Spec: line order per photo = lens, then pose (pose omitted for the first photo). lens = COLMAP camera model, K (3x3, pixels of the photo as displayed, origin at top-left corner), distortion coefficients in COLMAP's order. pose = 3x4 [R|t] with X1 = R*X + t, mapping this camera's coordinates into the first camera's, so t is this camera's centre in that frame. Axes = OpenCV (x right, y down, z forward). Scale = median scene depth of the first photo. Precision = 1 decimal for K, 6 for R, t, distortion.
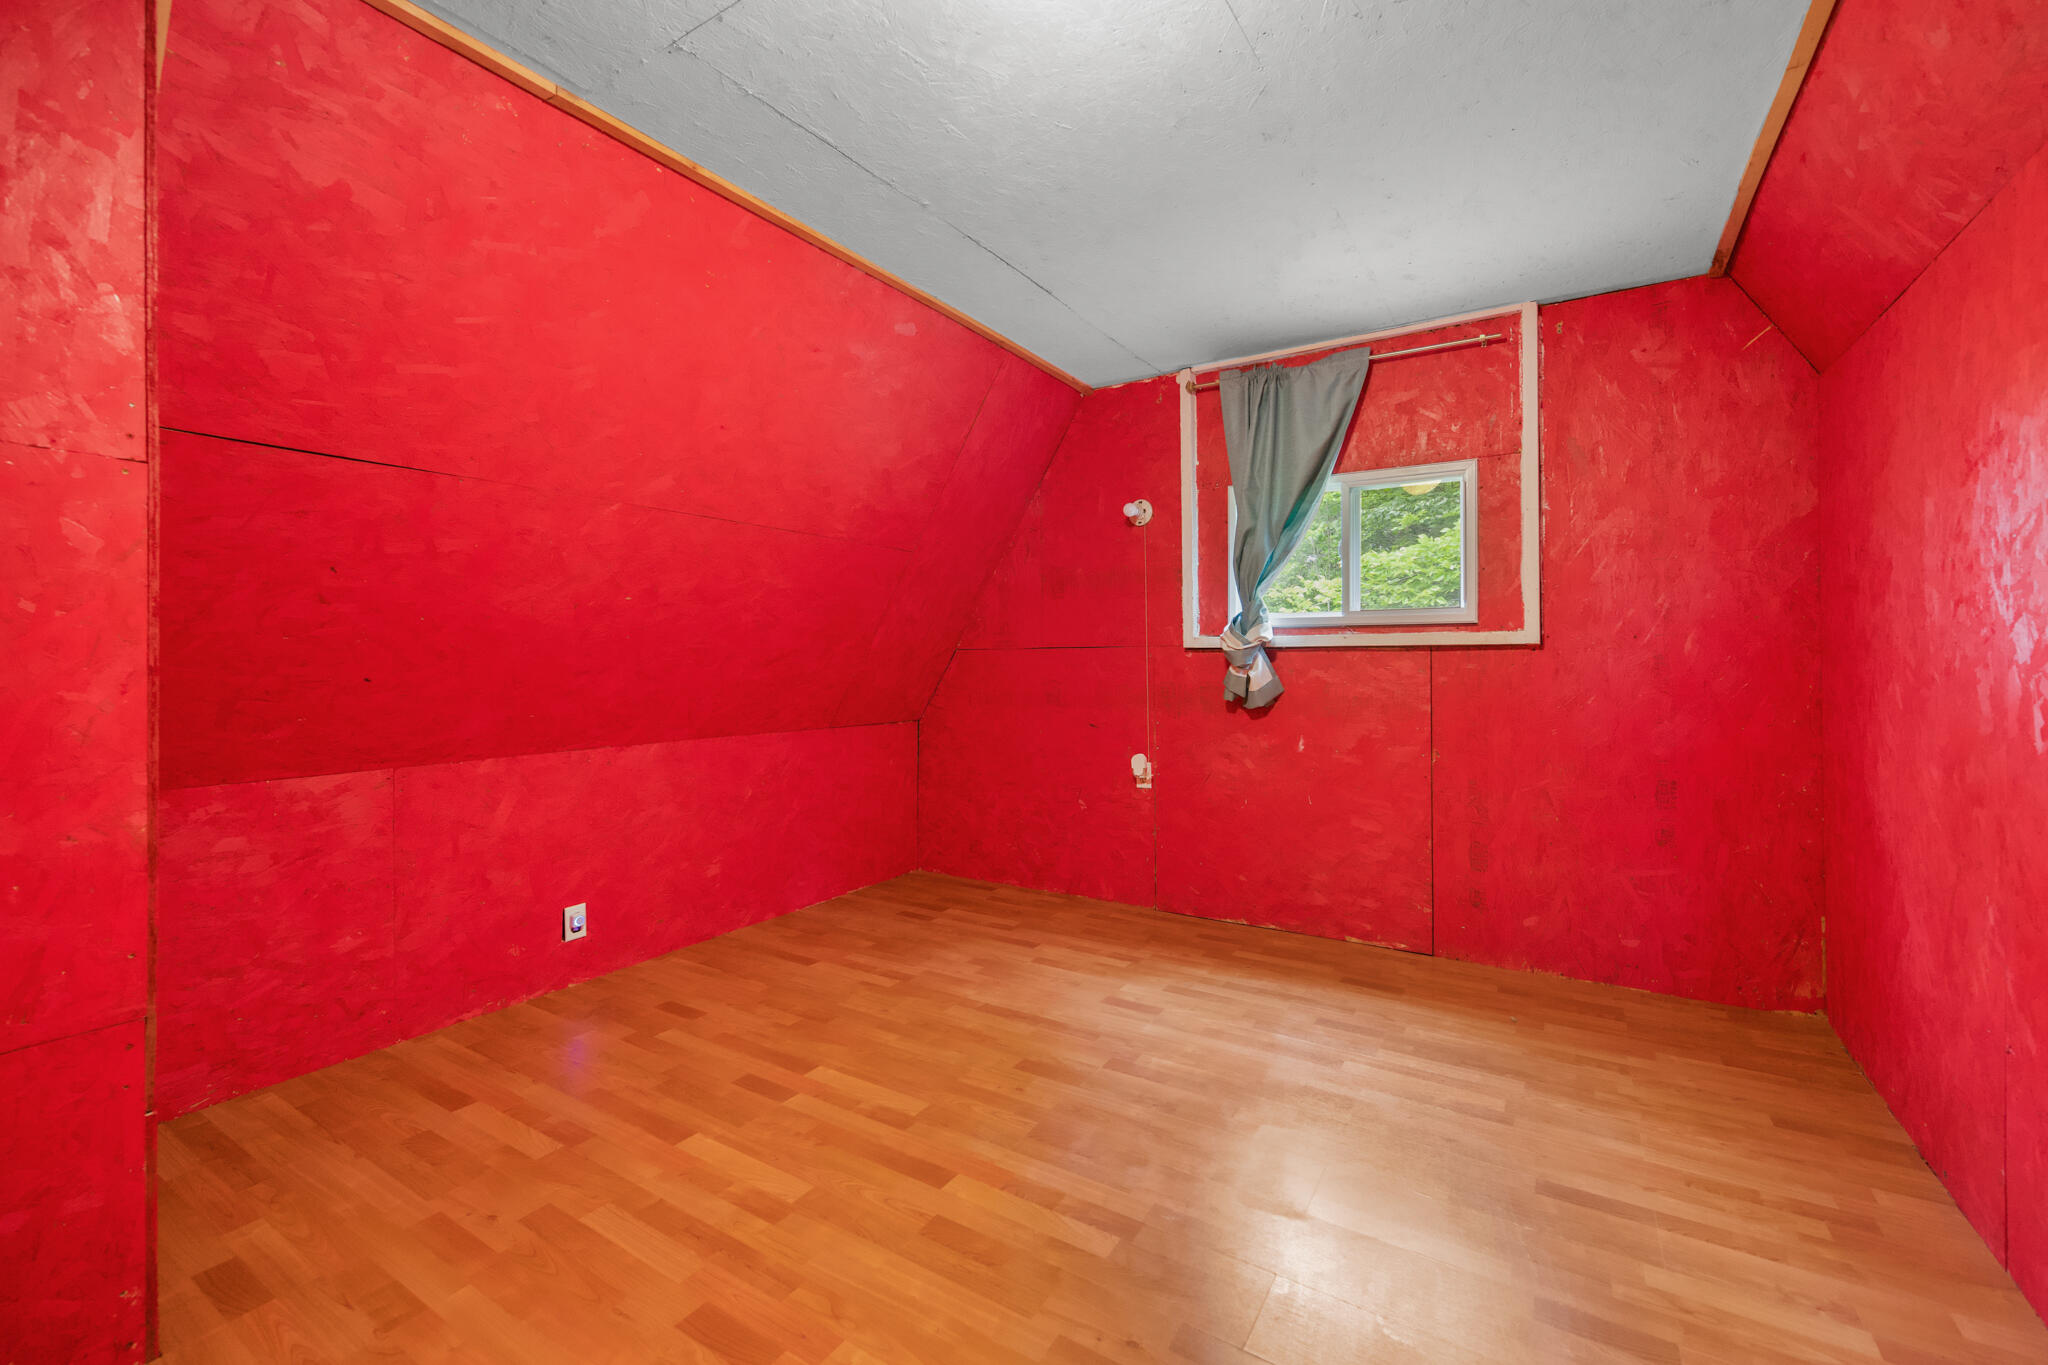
lens RADIAL K [[833.8, 0, 1027.2], [0, 833.8, 666.9], [0, 0, 1]] dist [-0.000515, 0.000293]
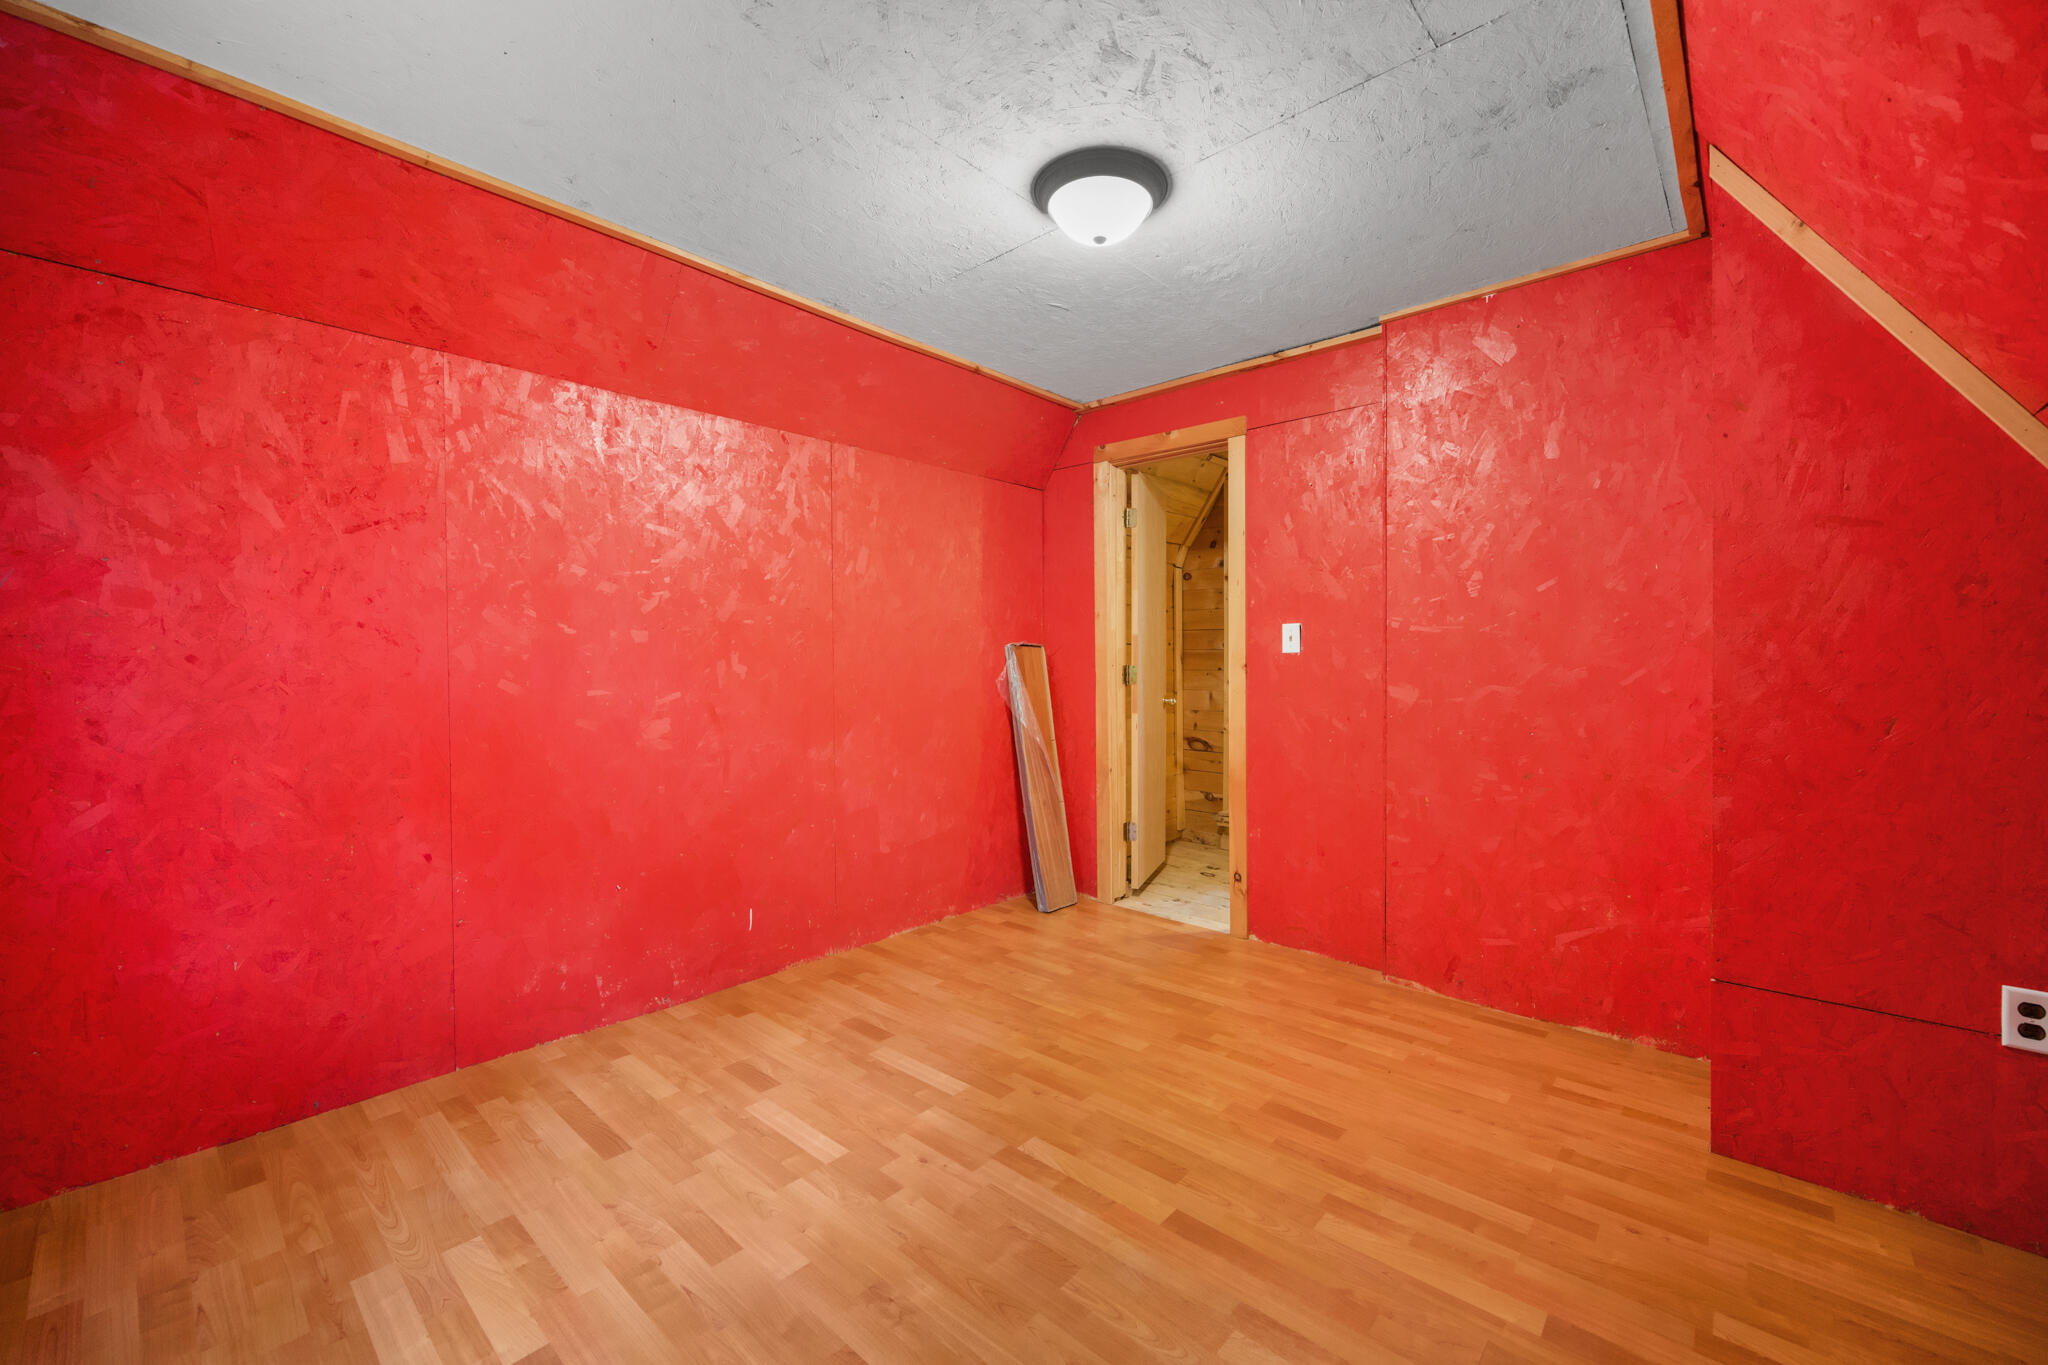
lens RADIAL K [[833.8, 0, 1023.5], [0, 833.8, 672.3], [0, 0, 1]] dist [-0.000515, 0.000293]
pose [[-0.985234, 0.003079, 0.171185, -0.100633], [0.006911, 0.999739, 0.021795, -0.027178], [-0.171073, 0.022657, -0.984998, 2.061292]]
